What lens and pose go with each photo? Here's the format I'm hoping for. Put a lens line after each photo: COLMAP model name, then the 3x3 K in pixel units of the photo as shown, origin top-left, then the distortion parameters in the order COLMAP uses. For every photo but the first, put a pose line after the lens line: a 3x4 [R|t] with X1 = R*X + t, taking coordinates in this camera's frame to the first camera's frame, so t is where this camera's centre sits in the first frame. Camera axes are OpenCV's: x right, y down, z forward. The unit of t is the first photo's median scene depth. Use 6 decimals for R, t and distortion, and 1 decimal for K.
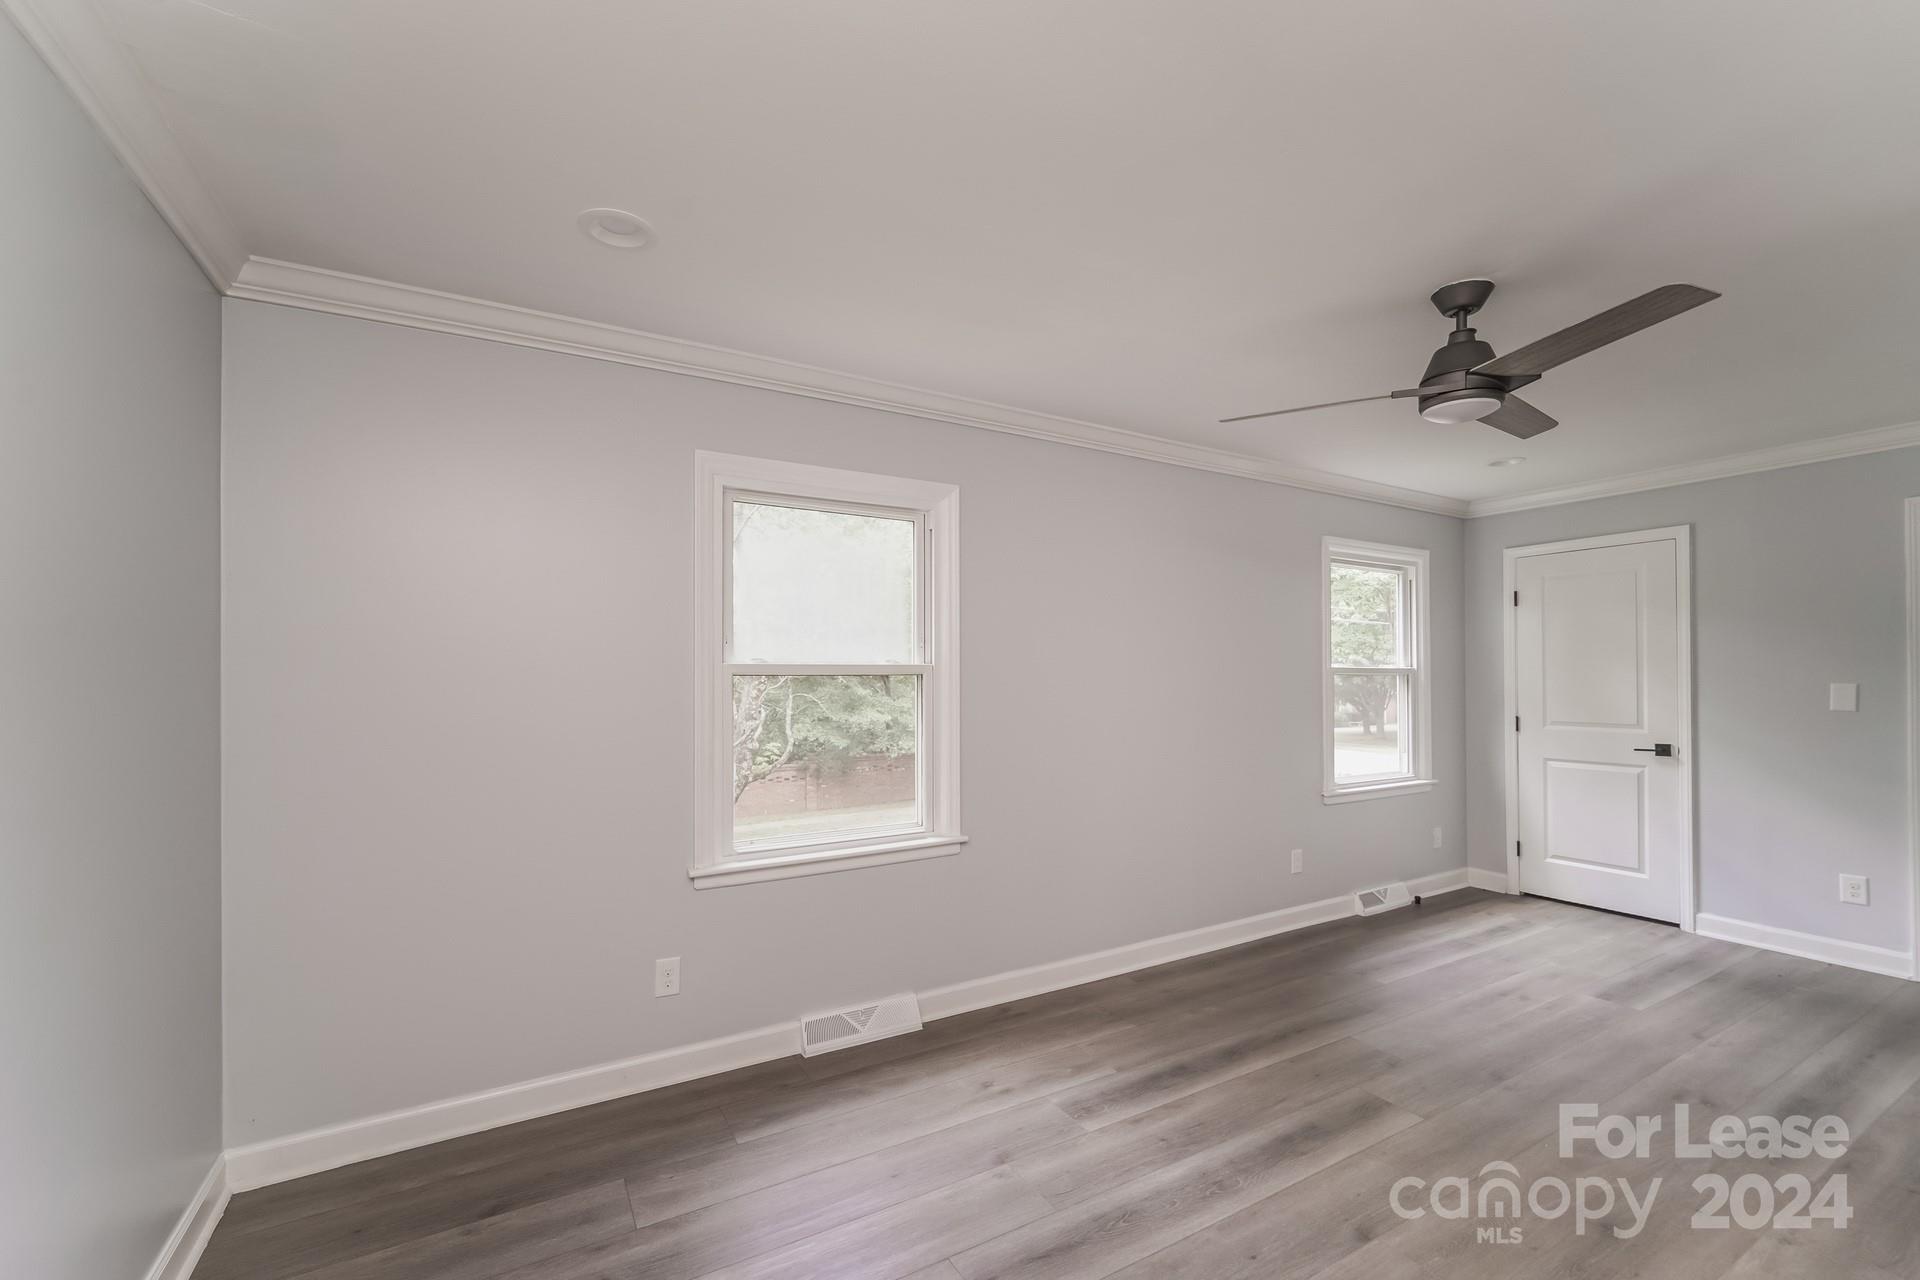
lens RADIAL K [[755.6, 0, 938.5], [0, 755.6, 713.9], [0, 0, 1]] dist [0.001010, 0.000494]
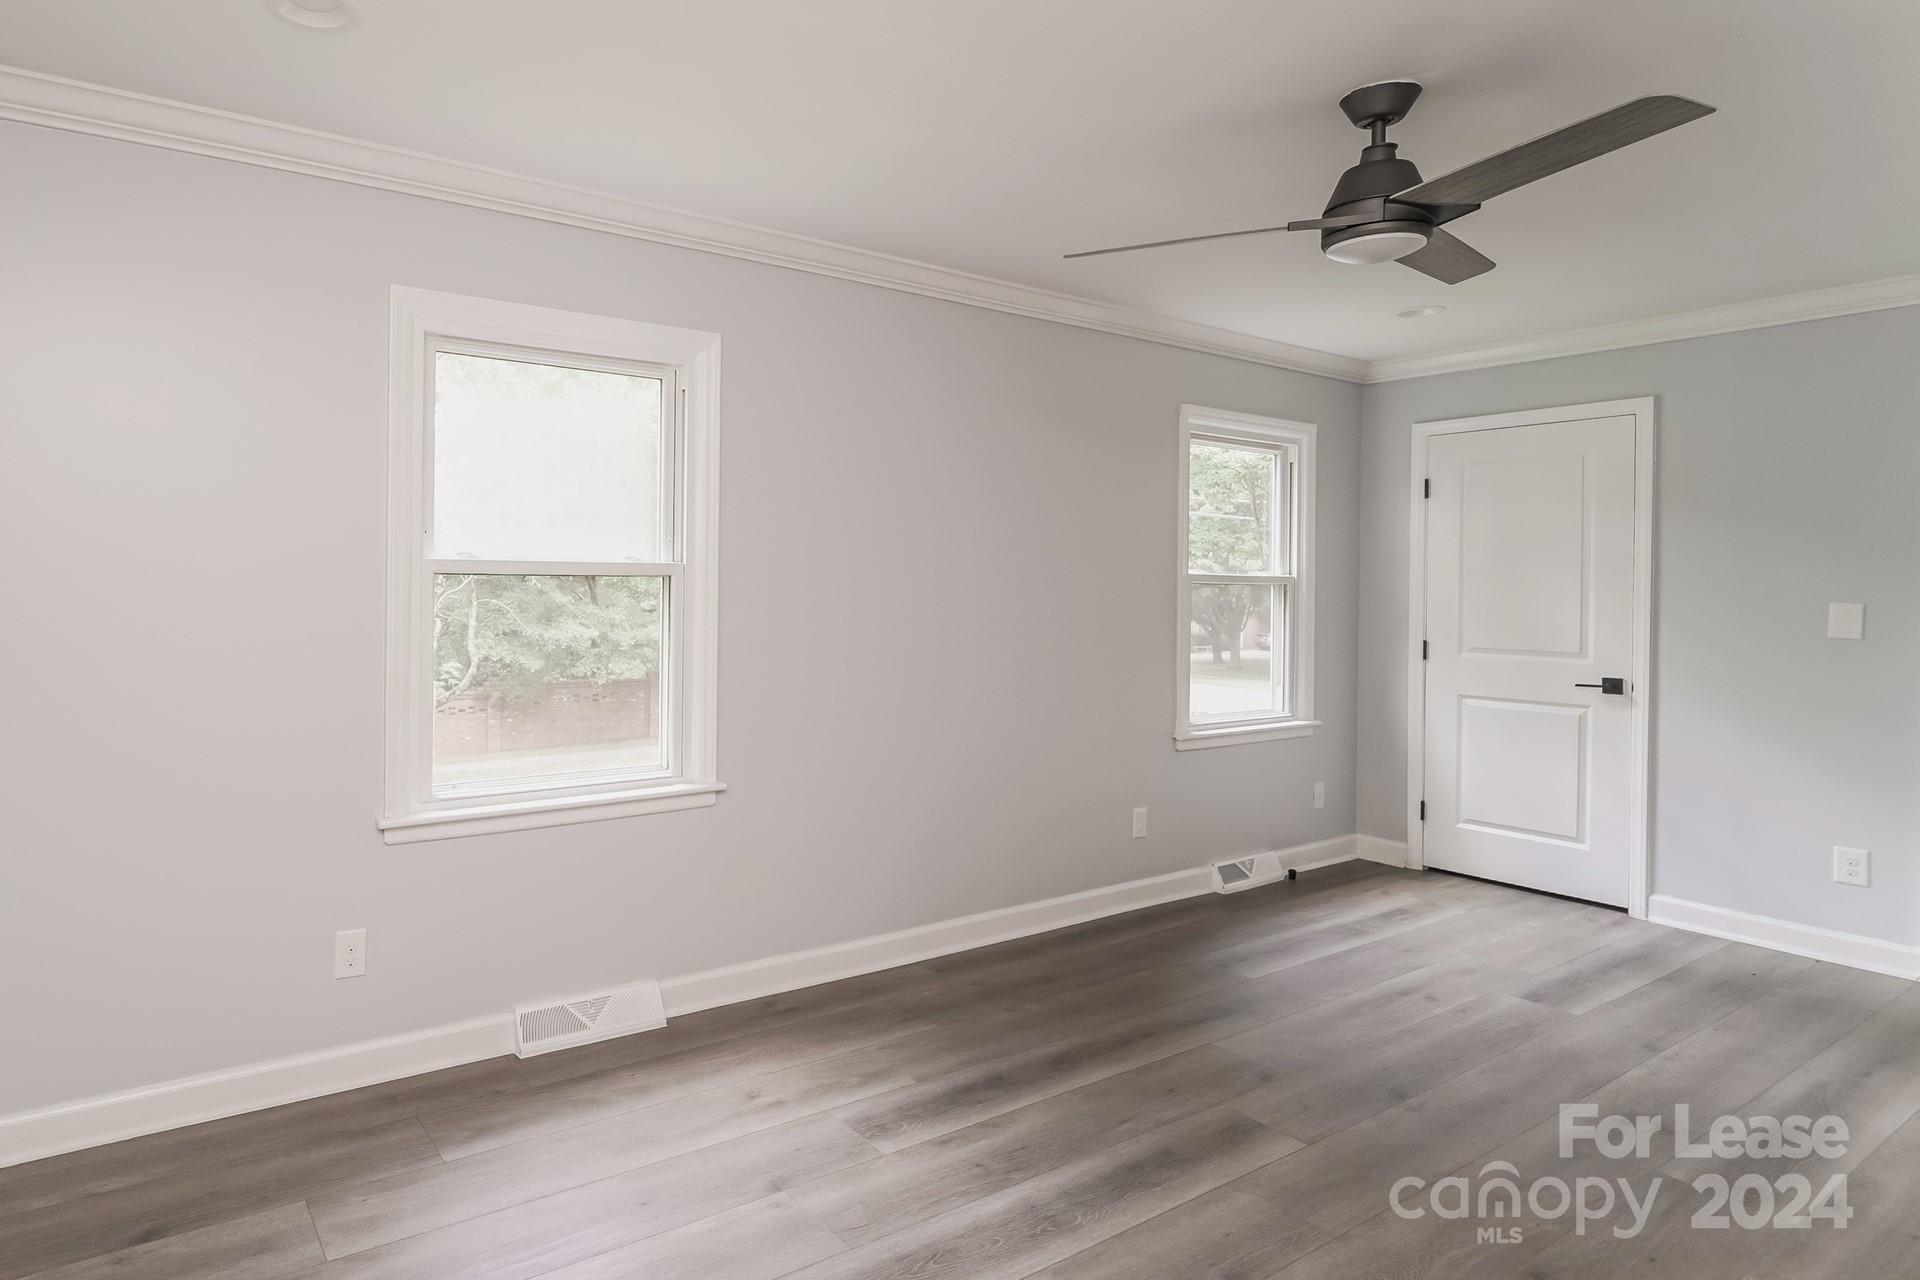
lens RADIAL K [[781.3, 0, 1012.6], [0, 781.3, 637.1], [0, 0, 1]] dist [-0.004431, 0.000478]
pose [[0.999897, 0.013474, -0.005011, 0.336447], [-0.013389, 0.999771, 0.016670, -0.007986], [0.005234, -0.016601, 0.999848, 0.191498]]
